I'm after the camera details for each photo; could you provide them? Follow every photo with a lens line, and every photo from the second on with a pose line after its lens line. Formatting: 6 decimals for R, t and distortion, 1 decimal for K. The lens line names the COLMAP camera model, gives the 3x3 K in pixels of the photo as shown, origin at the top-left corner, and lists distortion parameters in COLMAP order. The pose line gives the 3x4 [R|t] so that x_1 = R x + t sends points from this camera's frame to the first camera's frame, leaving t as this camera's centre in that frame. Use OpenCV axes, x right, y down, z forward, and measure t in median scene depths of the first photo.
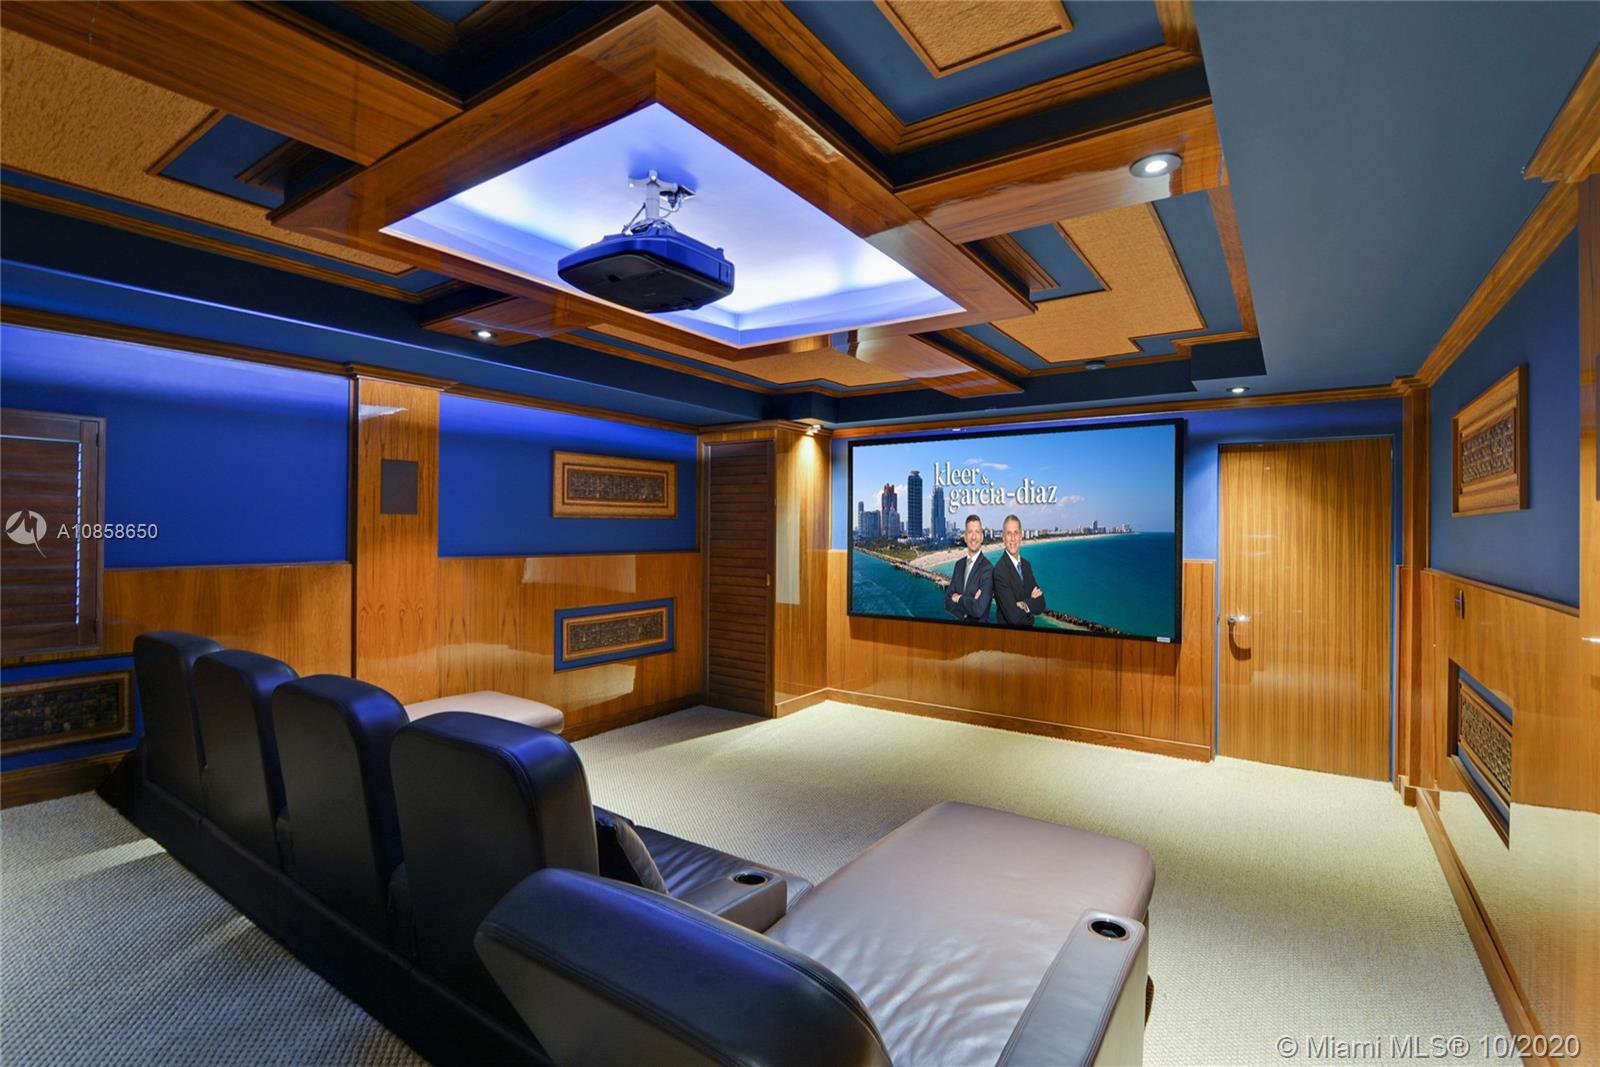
lens RADIAL K [[720.0, 0, 786.6], [0, 720.0, 529.2], [0, 0, 1]] dist [-0.043536, 0.000043]
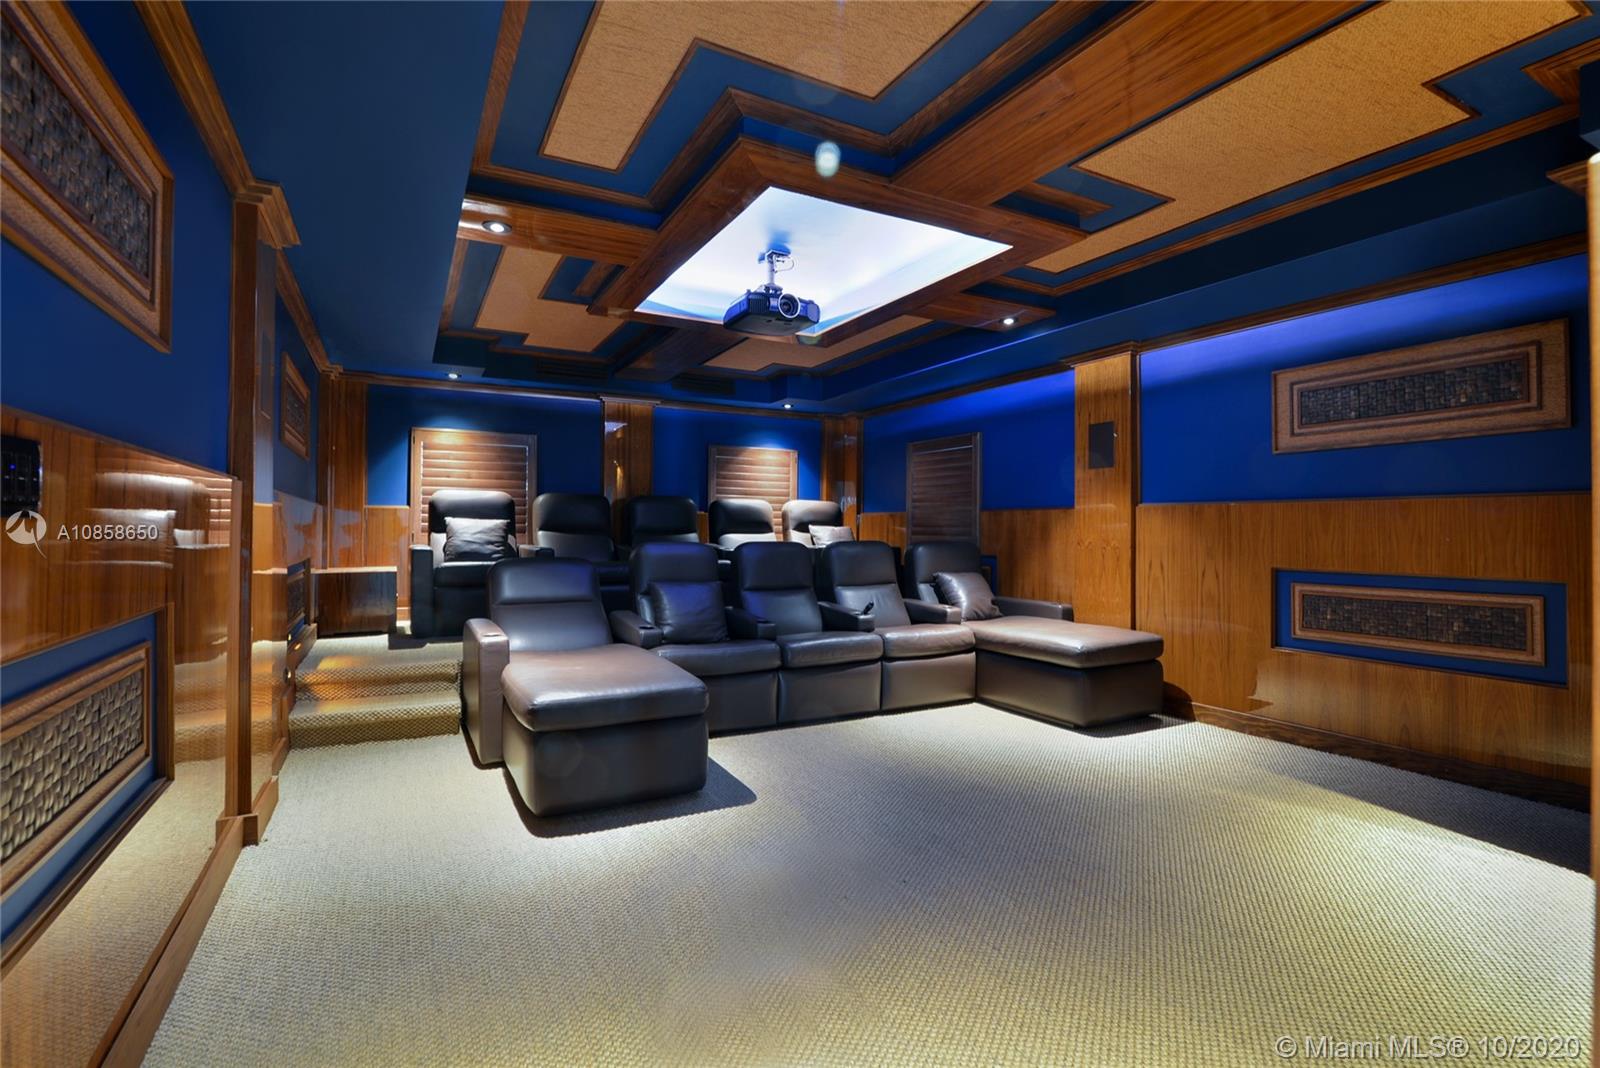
lens RADIAL K [[720.0, 0, 786.6], [0, 720.0, 529.7], [0, 0, 1]] dist [-0.043536, 0.000043]
pose [[-0.467334, -0.004115, -0.884072, 0.620441], [0.000141, 0.999989, -0.004729, 0.070956], [0.884081, -0.002334, -0.467328, 0.867878]]
